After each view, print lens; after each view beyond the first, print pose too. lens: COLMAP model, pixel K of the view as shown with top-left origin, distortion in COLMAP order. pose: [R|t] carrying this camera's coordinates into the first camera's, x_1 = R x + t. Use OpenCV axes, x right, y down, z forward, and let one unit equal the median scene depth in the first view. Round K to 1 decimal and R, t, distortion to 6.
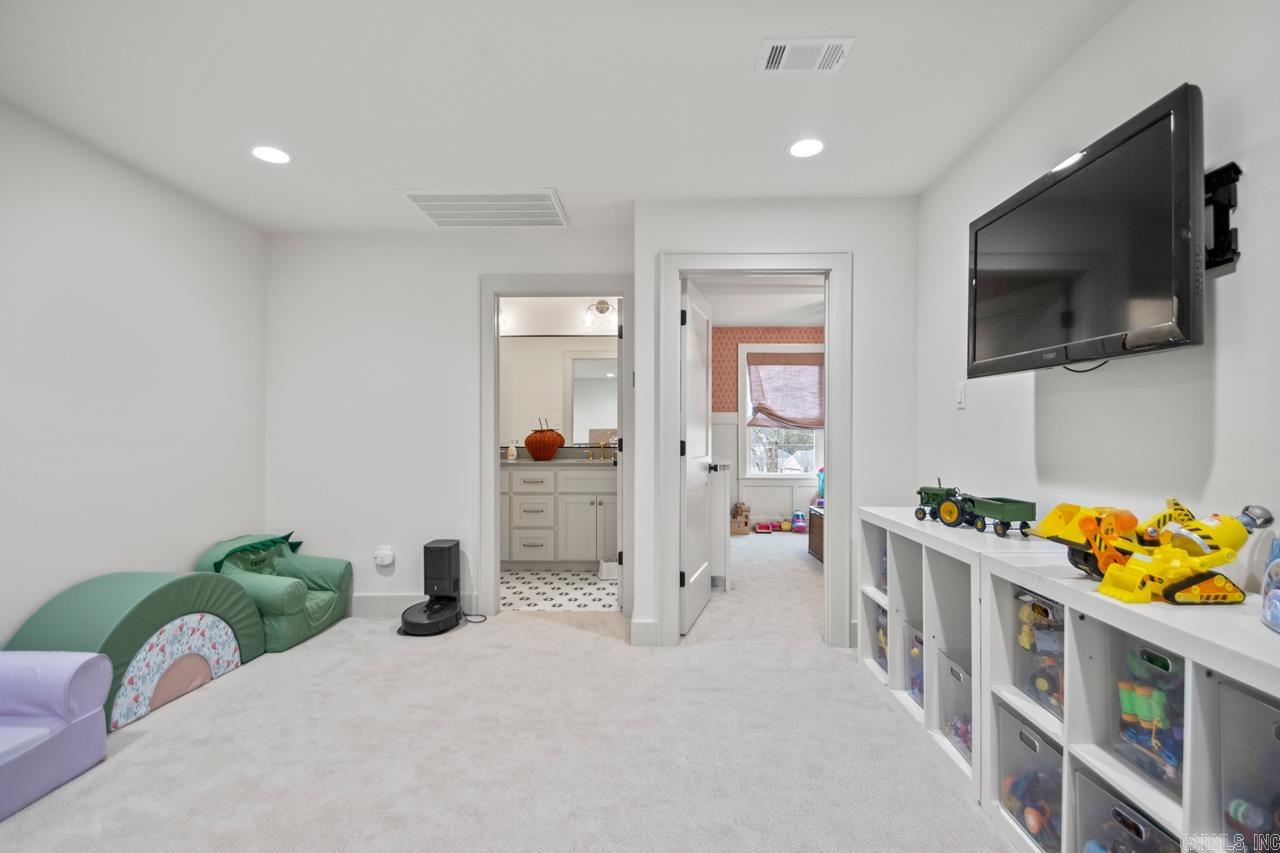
lens RADIAL K [[601.4, 0, 645.6], [0, 601.4, 430.2], [0, 0, 1]] dist [0.012984, -0.015048]
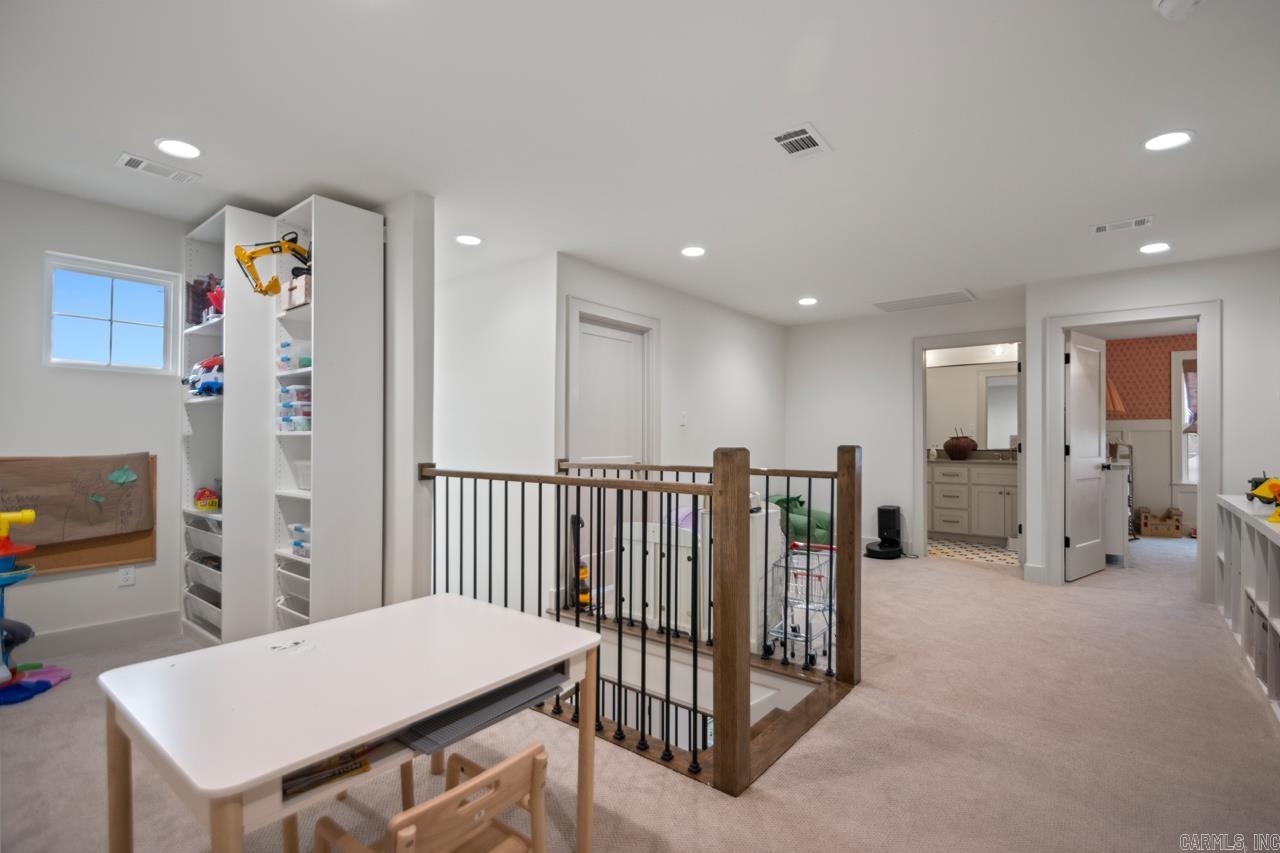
lens RADIAL K [[601.4, 0, 645.7], [0, 601.4, 433.9], [0, 0, 1]] dist [0.012984, -0.015048]
pose [[0.796126, -0.003530, -0.605120, 0.102278], [0.001186, 0.999990, -0.004274, -0.002882], [0.605129, 0.002685, 0.796123, -0.575448]]
